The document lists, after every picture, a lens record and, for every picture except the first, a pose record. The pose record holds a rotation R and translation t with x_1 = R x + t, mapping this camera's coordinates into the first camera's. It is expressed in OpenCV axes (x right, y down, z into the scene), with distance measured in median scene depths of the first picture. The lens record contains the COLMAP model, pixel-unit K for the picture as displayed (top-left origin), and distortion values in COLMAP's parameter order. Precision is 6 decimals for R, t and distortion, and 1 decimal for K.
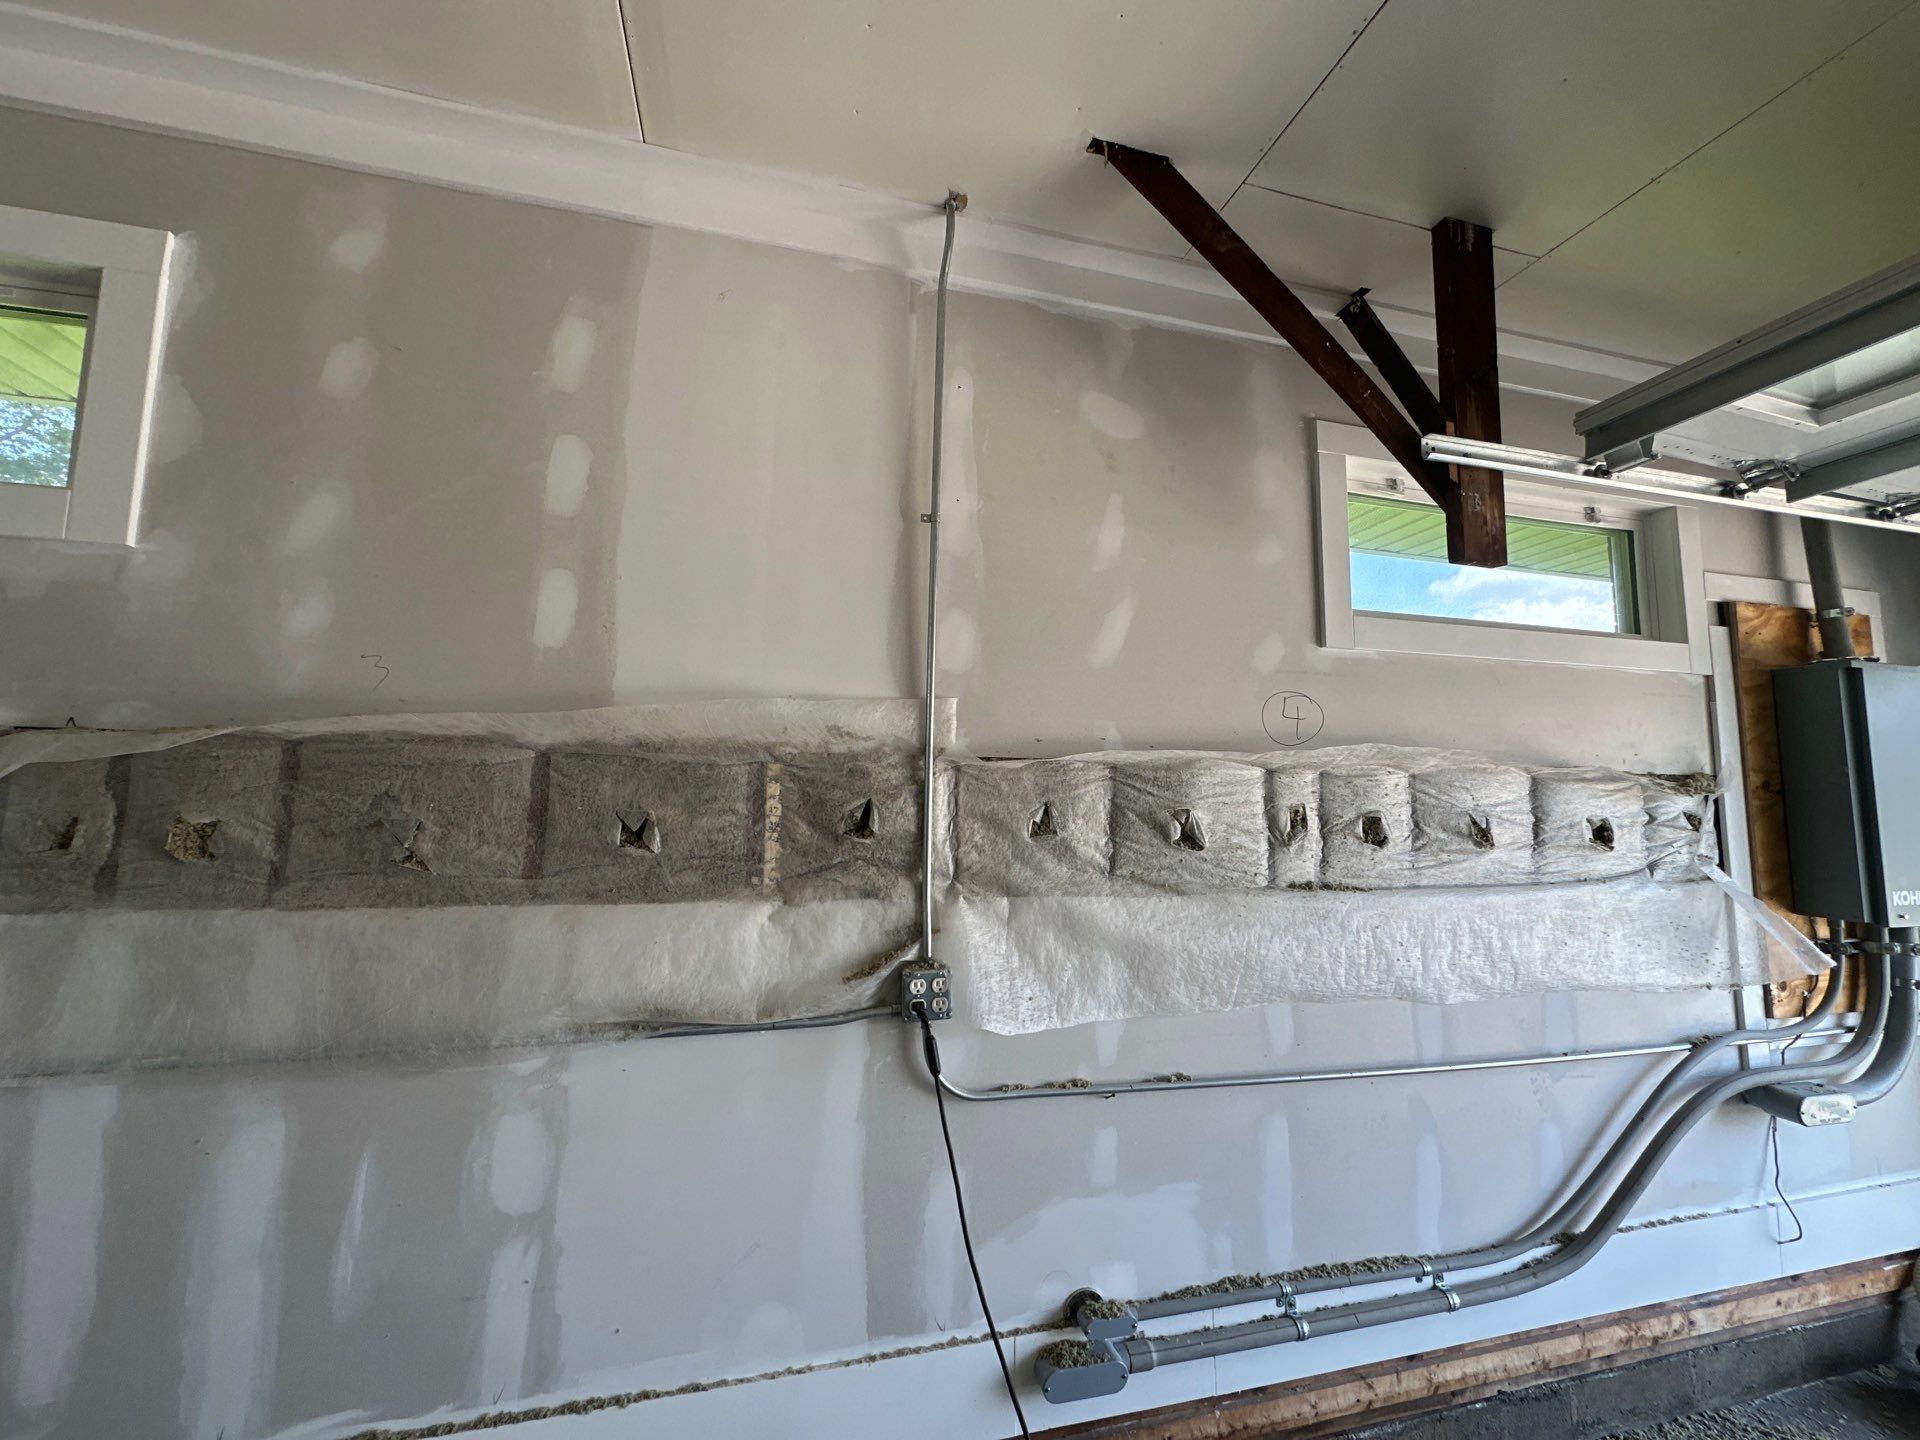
lens RADIAL K [[768.0, 0, 965.6], [0, 768.0, 718.9], [0, 0, 1]] dist [-0.003109, -0.000022]
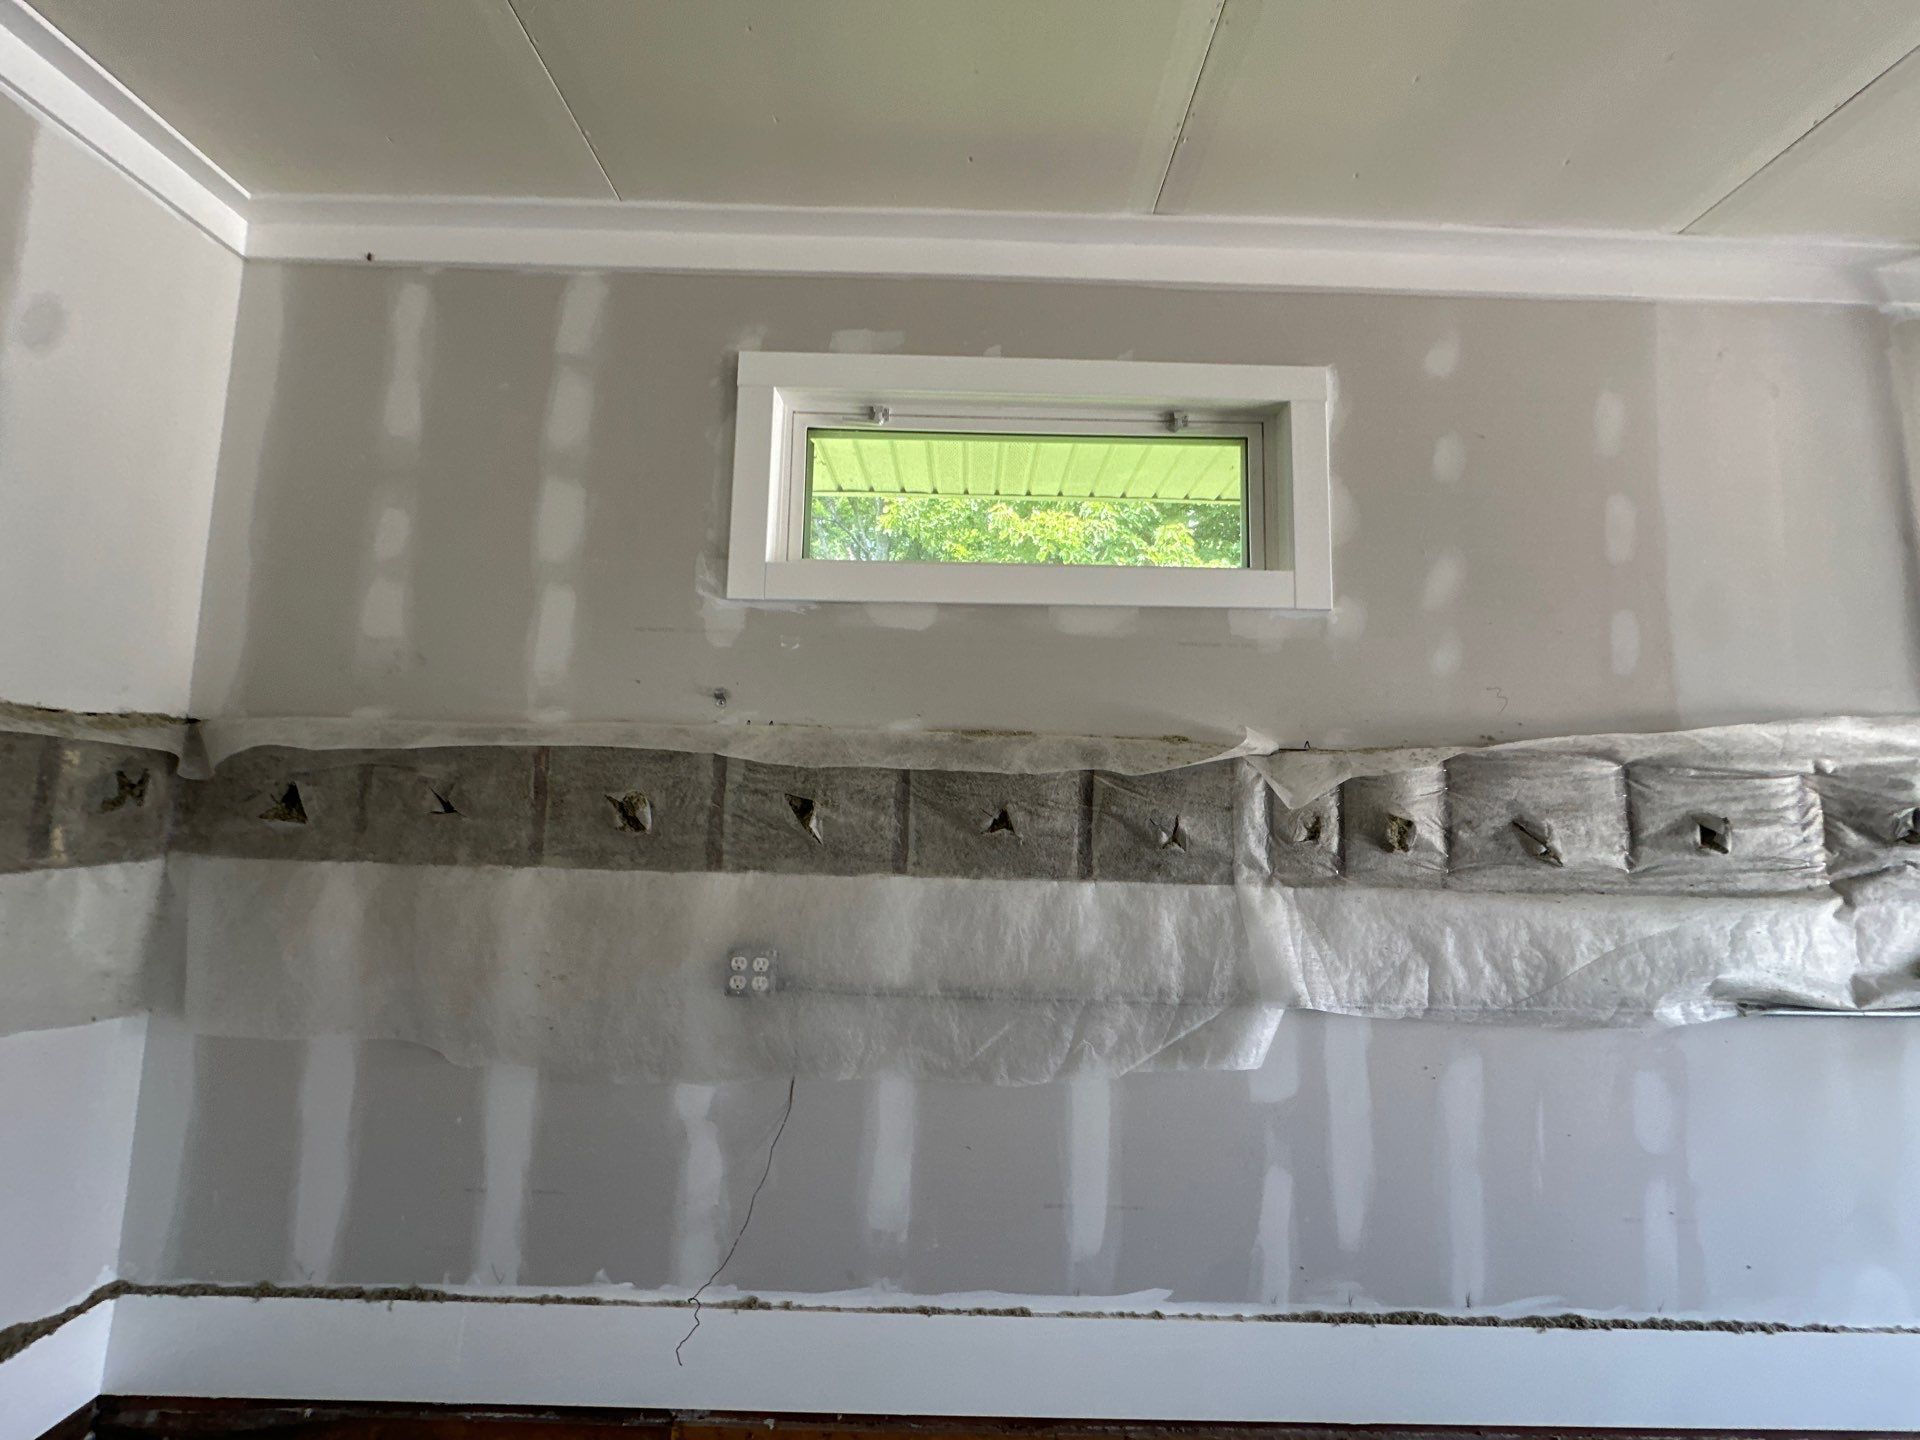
lens RADIAL K [[768.0, 0, 965.6], [0, 768.0, 718.9], [0, 0, 1]] dist [-0.003109, -0.000022]
pose [[0.968413, -0.014651, -0.248920, -0.961200], [0.014328, 0.999893, -0.003110, -0.031184], [0.248939, -0.000555, 0.968519, -0.304680]]
